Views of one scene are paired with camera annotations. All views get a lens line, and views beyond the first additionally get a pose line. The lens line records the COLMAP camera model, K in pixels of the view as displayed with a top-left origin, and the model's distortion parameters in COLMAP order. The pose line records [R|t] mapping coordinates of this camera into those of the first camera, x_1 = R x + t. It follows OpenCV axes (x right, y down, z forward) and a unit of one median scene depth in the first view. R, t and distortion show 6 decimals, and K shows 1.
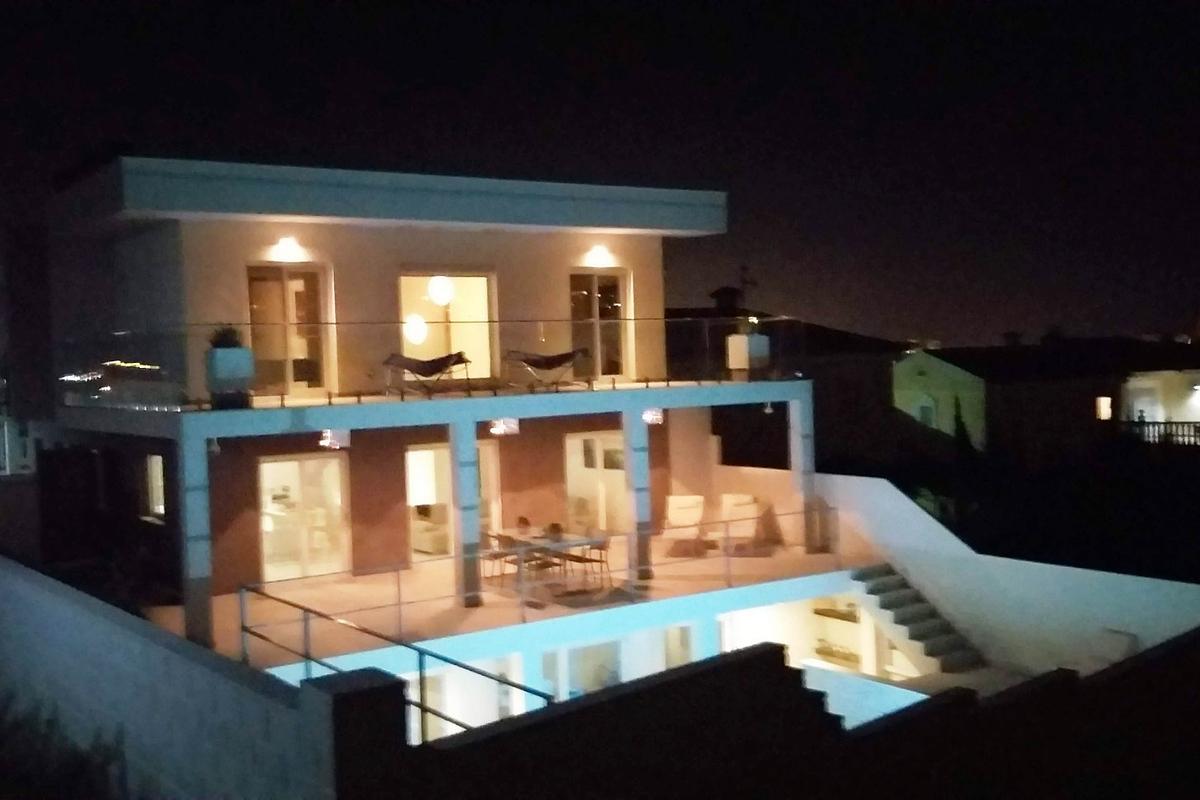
lens RADIAL K [[1292.8, 0, 600.0], [0, 1292.8, 400.0], [0, 0, 1]] dist [0.046582, -0.034488]
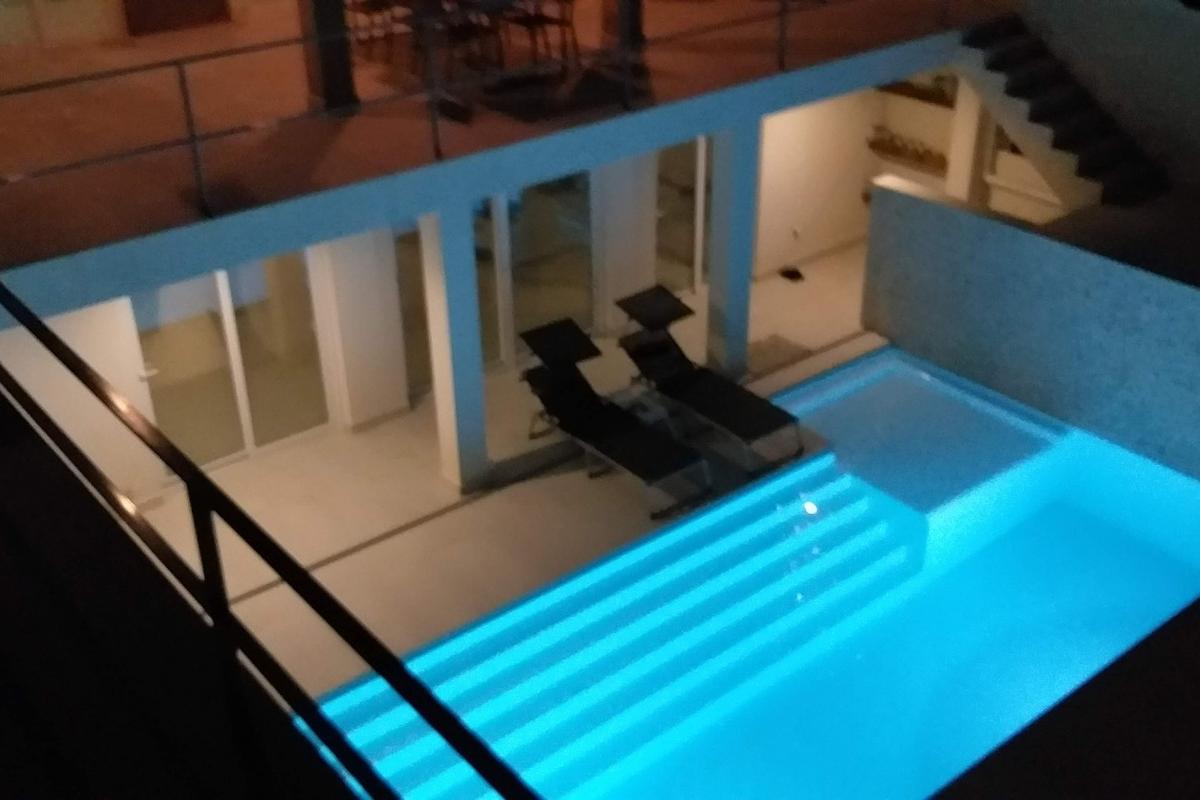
lens RADIAL K [[1292.8, 0, 600.0], [0, 1292.8, 400.0], [0, 0, 1]] dist [0.046582, -0.034488]
pose [[0.995453, -0.016136, 0.093873, -0.039072], [-0.028887, 0.887985, 0.458964, 0.010819], [-0.090763, -0.459589, 0.883482, 0.411268]]
